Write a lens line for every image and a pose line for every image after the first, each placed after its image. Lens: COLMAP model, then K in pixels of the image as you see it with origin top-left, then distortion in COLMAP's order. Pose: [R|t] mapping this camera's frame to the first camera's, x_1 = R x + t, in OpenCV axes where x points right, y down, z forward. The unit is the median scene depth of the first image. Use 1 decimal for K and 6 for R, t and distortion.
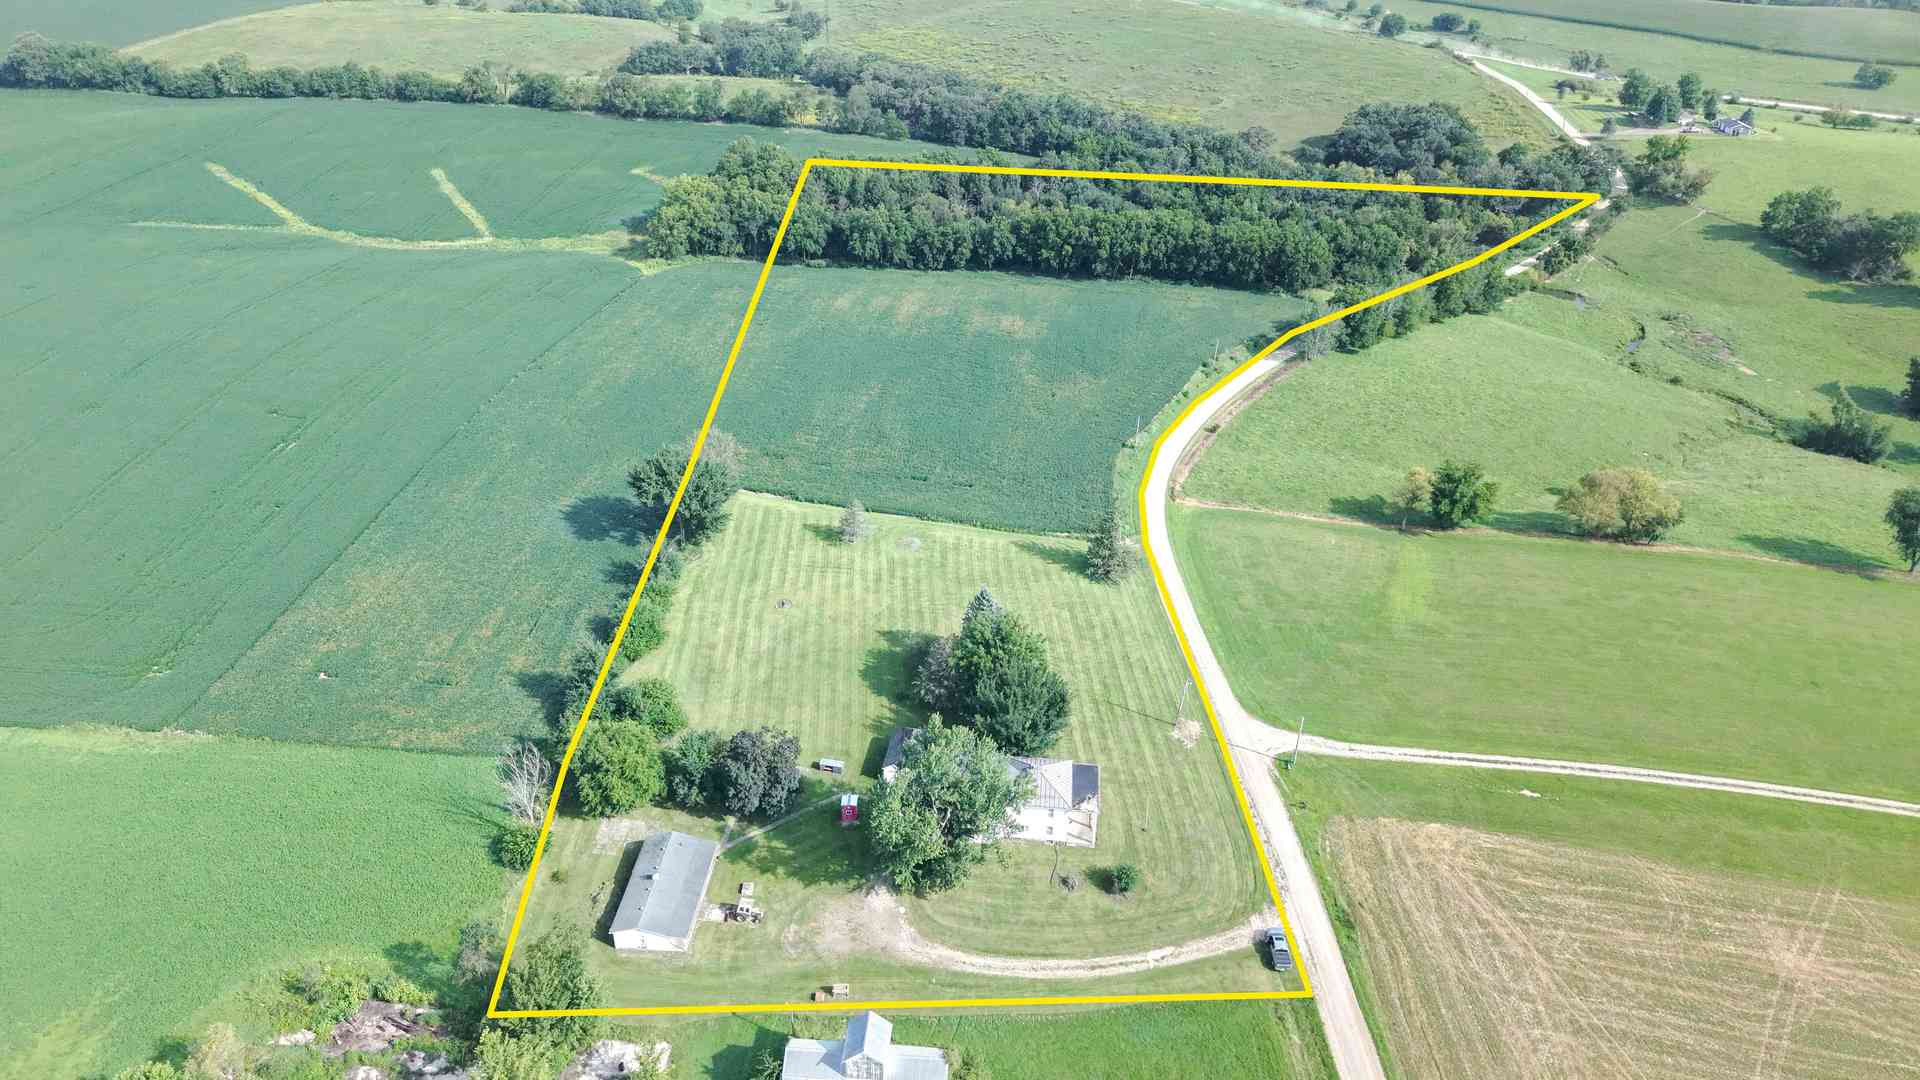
lens RADIAL K [[1280.3, 0, 958.3], [0, 1280.3, 550.5], [0, 0, 1]] dist [0.050927, -0.070110]
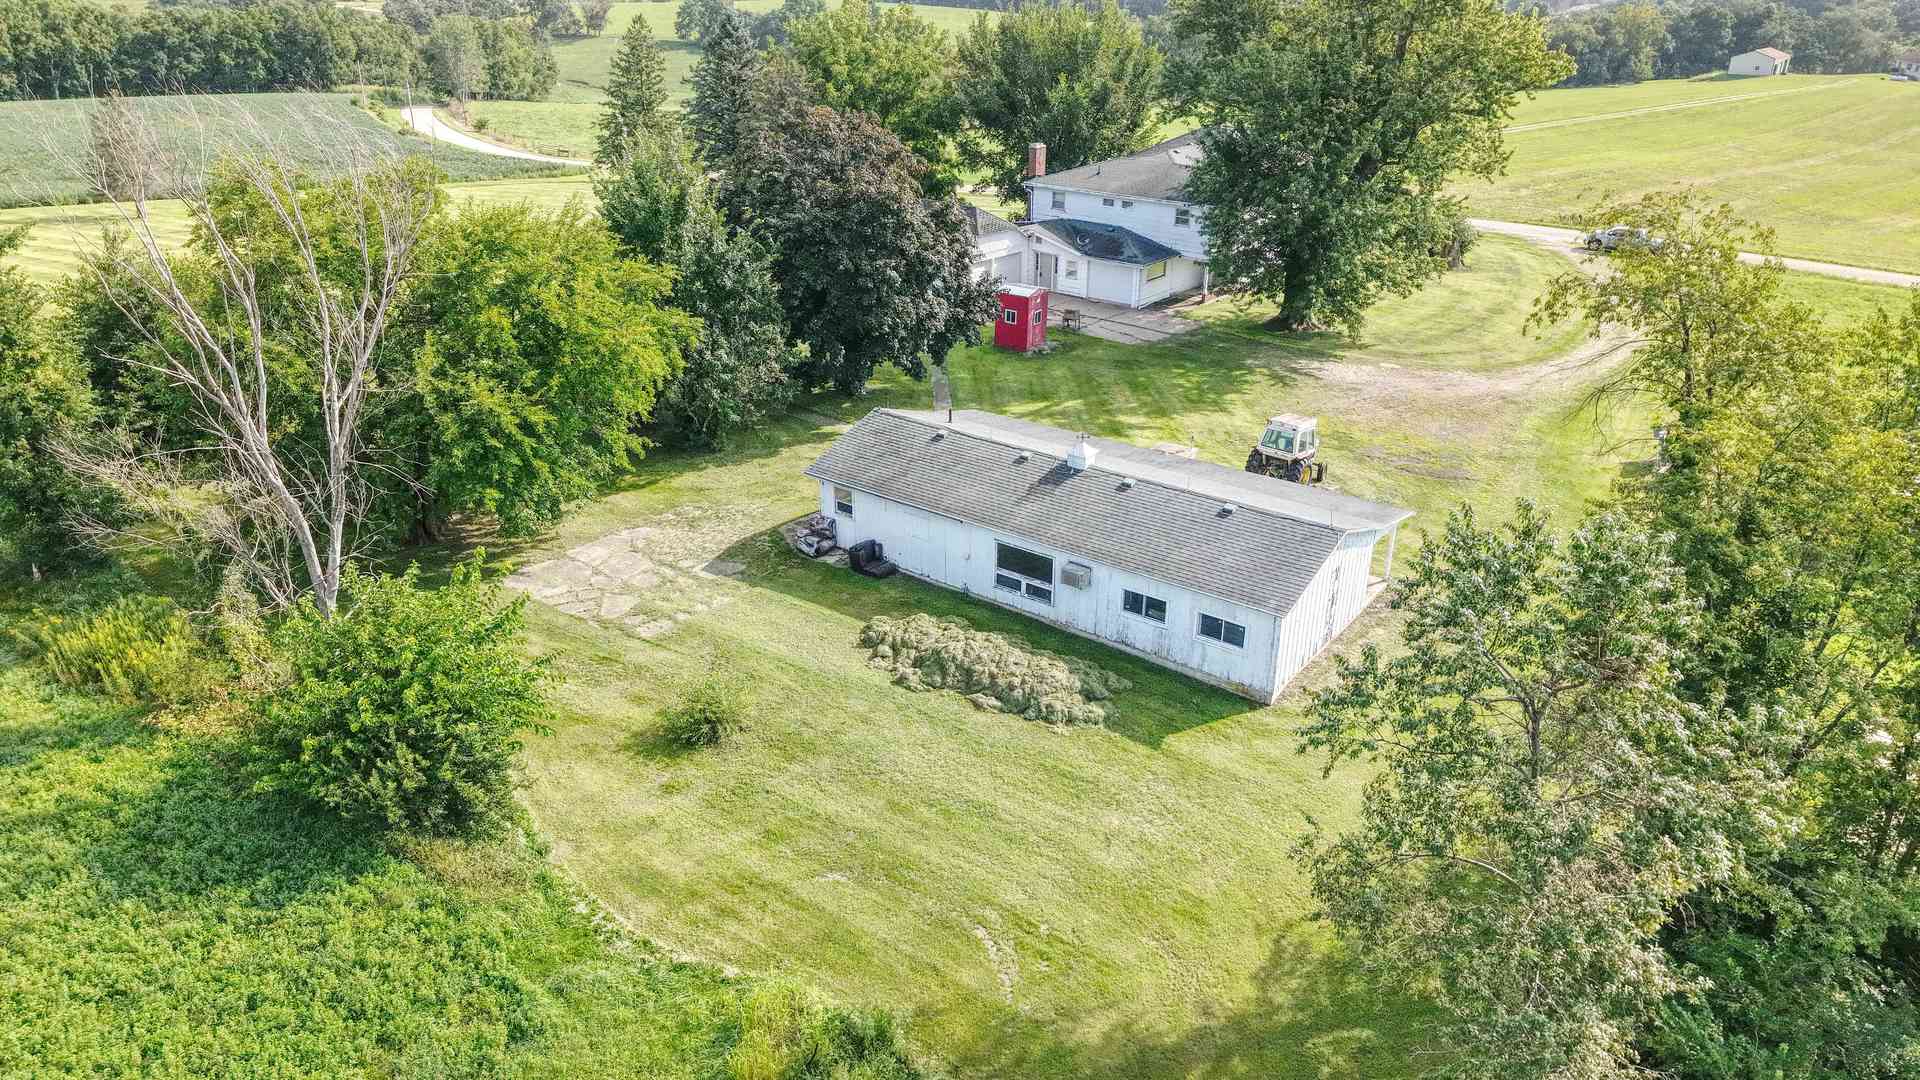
lens RADIAL K [[1280.3, 0, 958.3], [0, 1280.3, 550.5], [0, 0, 1]] dist [0.050927, -0.070110]
pose [[0.545440, -0.348535, 0.762246, -0.431837], [0.417976, 0.901394, 0.113070, 0.223677], [-0.726492, 0.256928, 0.637336, 0.833323]]
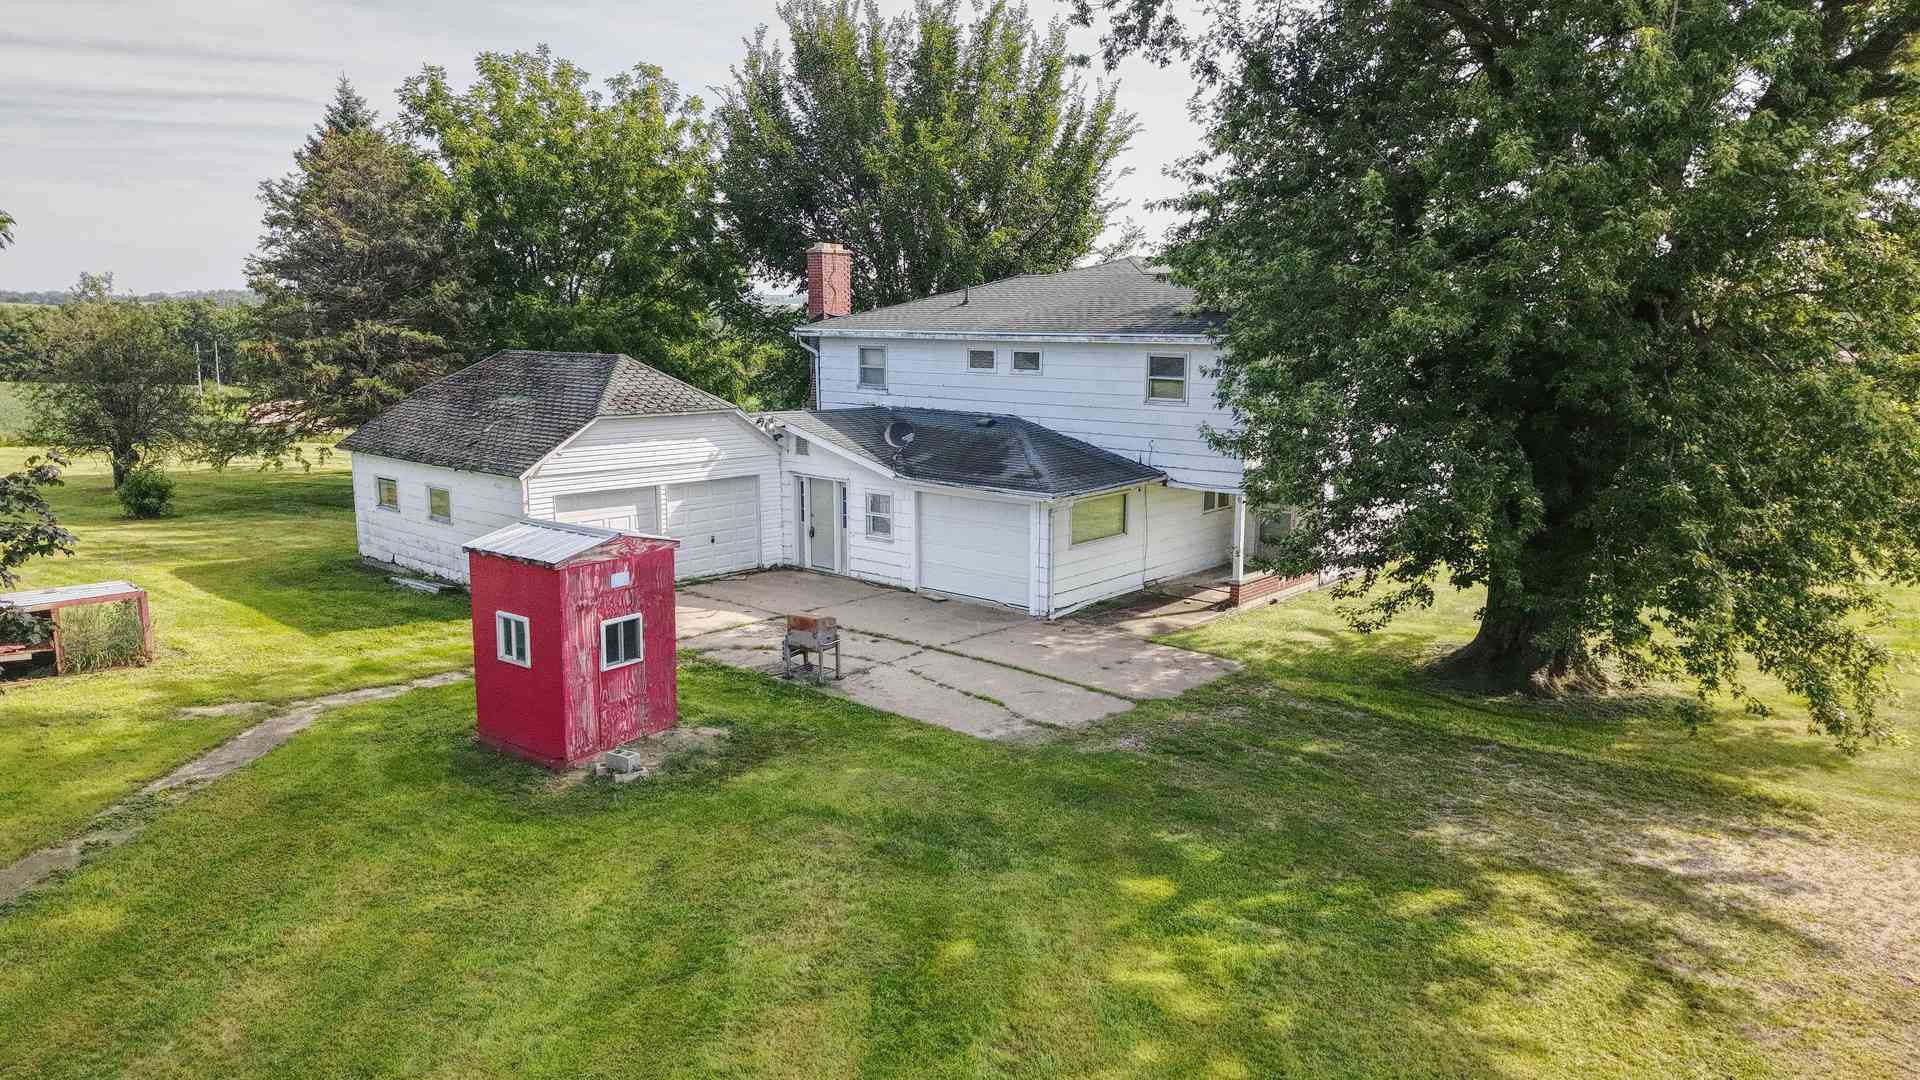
lens RADIAL K [[1280.3, 0, 958.3], [0, 1280.3, 550.5], [0, 0, 1]] dist [0.050927, -0.070110]
pose [[0.559826, -0.148806, 0.815139, -0.158867], [0.412218, 0.903387, -0.118190, 0.230857], [-0.718798, 0.402181, 0.567080, 0.967475]]
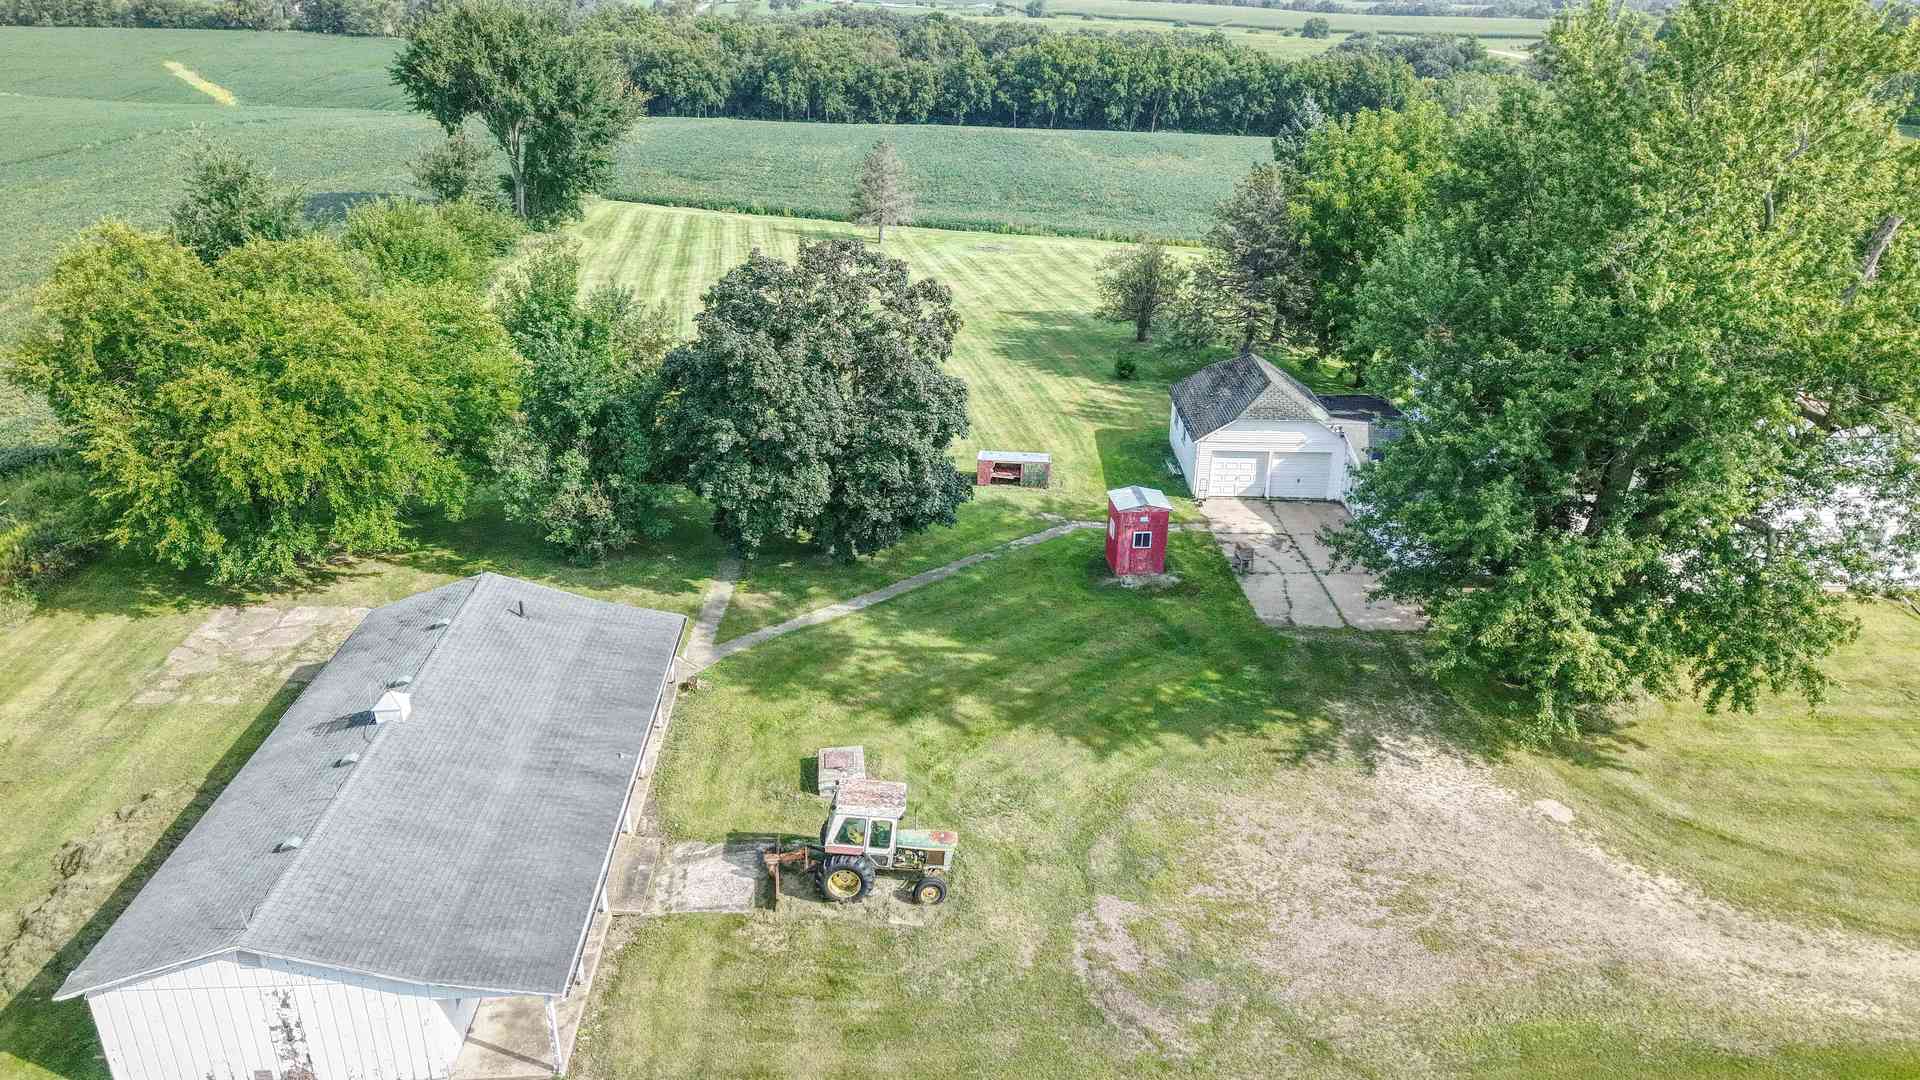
lens RADIAL K [[1280.3, 0, 958.3], [0, 1280.3, 550.5], [0, 0, 1]] dist [0.050927, -0.070110]
pose [[0.992807, -0.048159, 0.109610, -0.163393], [0.061128, 0.991105, -0.118217, 0.248335], [-0.102942, 0.124067, 0.986920, 0.764201]]
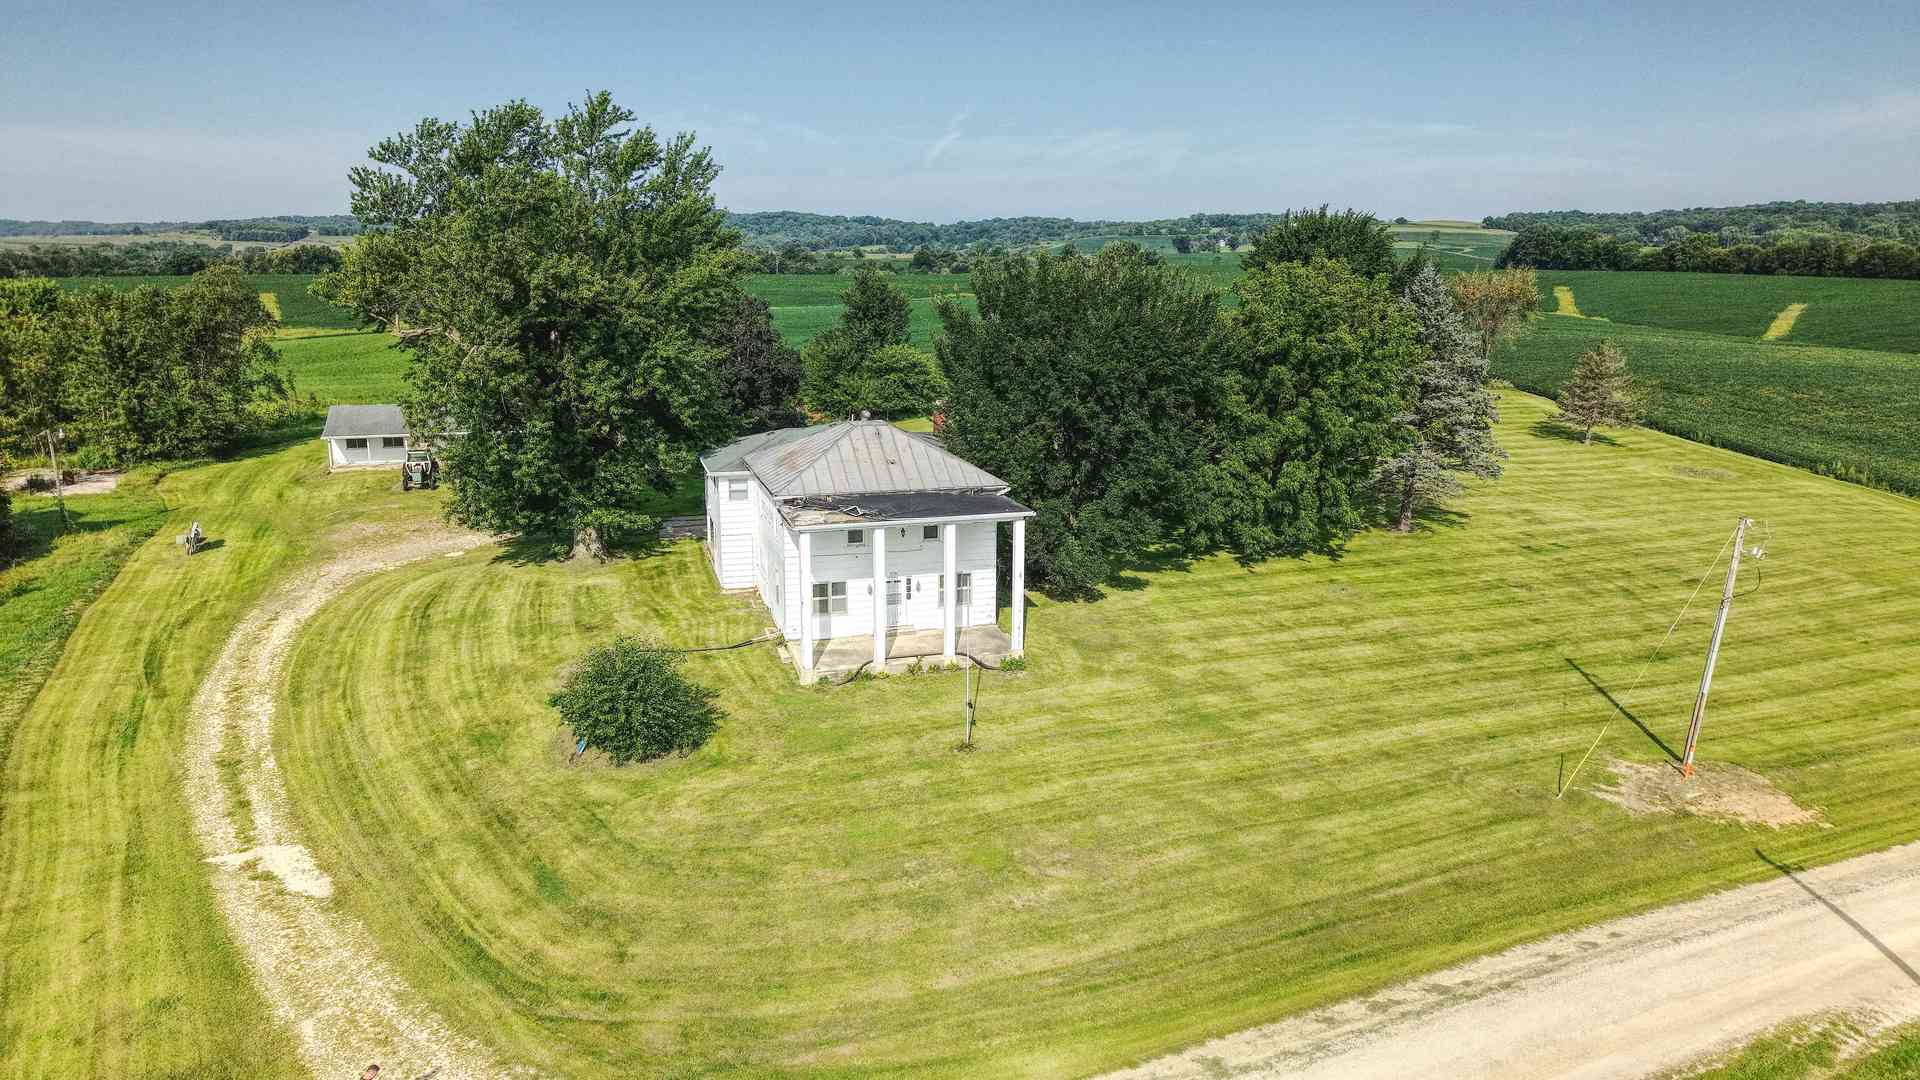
lens RADIAL K [[1280.3, 0, 958.3], [0, 1280.3, 550.5], [0, 0, 1]] dist [0.050927, -0.070110]
pose [[0.369312, 0.206047, -0.906175, 0.387303], [-0.473975, 0.880510, 0.007043, 0.192256], [0.799347, 0.426904, 0.422844, 0.926829]]
